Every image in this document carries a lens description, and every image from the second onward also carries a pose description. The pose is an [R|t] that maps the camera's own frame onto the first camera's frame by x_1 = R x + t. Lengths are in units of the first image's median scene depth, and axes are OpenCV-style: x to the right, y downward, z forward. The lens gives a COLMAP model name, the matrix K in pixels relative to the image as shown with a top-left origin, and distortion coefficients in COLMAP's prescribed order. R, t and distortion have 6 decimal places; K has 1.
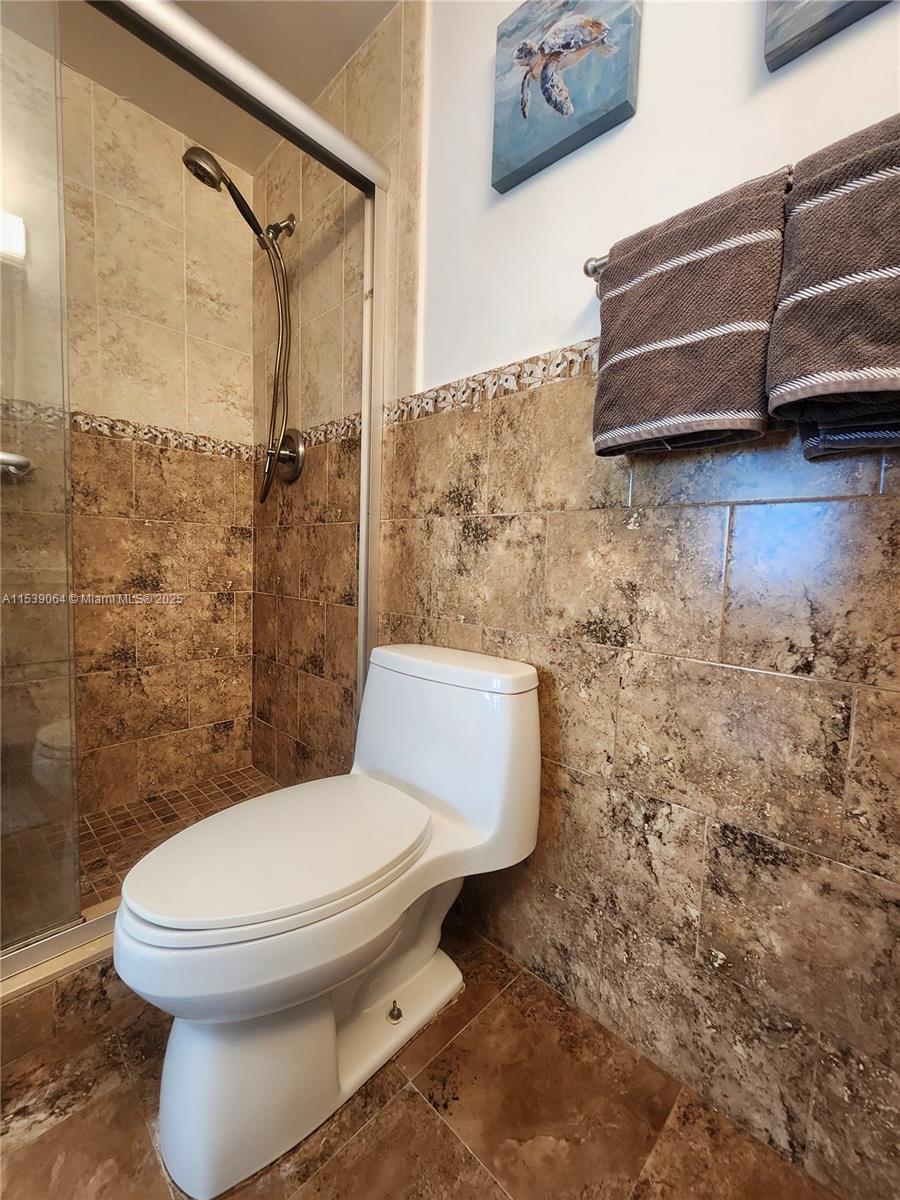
lens RADIAL K [[487.0, 0, 450.3], [0, 487.0, 599.3], [0, 0, 1]] dist [-0.004281, 0.000622]
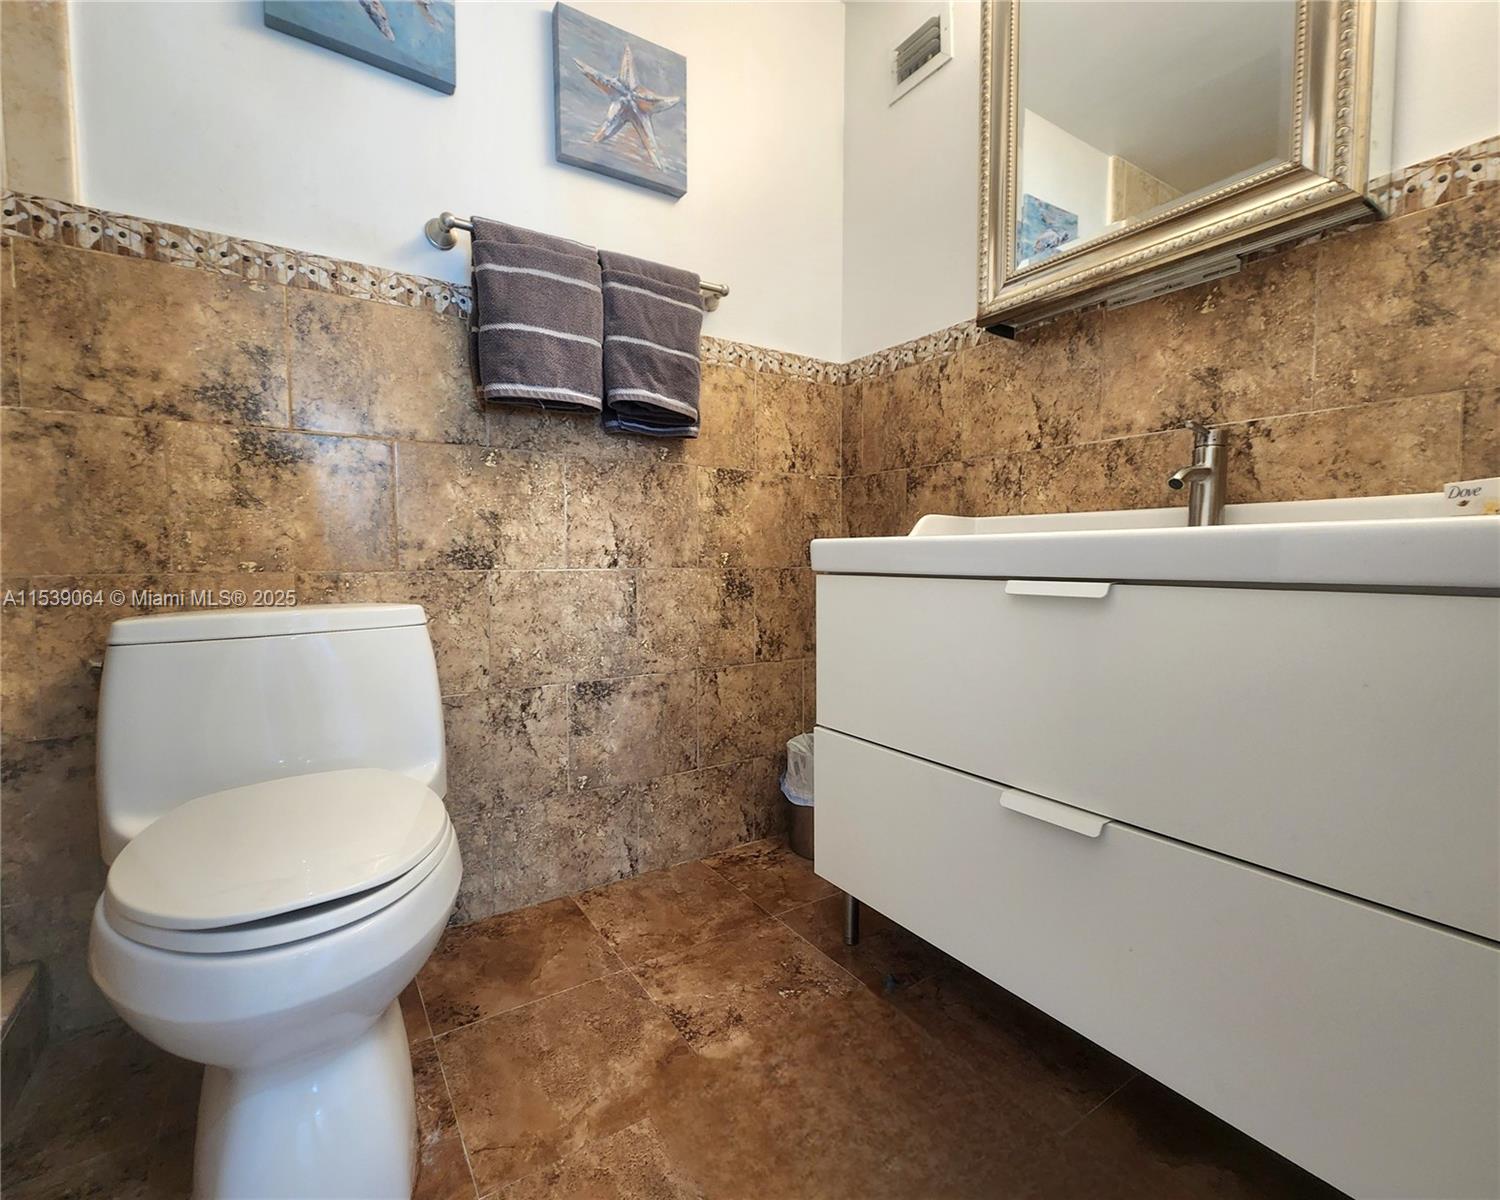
lens RADIAL K [[683.2, 0, 750.2], [0, 683.2, 595.1], [0, 0, 1]] dist [0.000966, -0.000083]
pose [[0.217931, -0.091091, 0.971704, -1.051525], [0.082474, 0.993792, 0.074664, 0.087186], [-0.972473, 0.063869, 0.224090, 0.049063]]
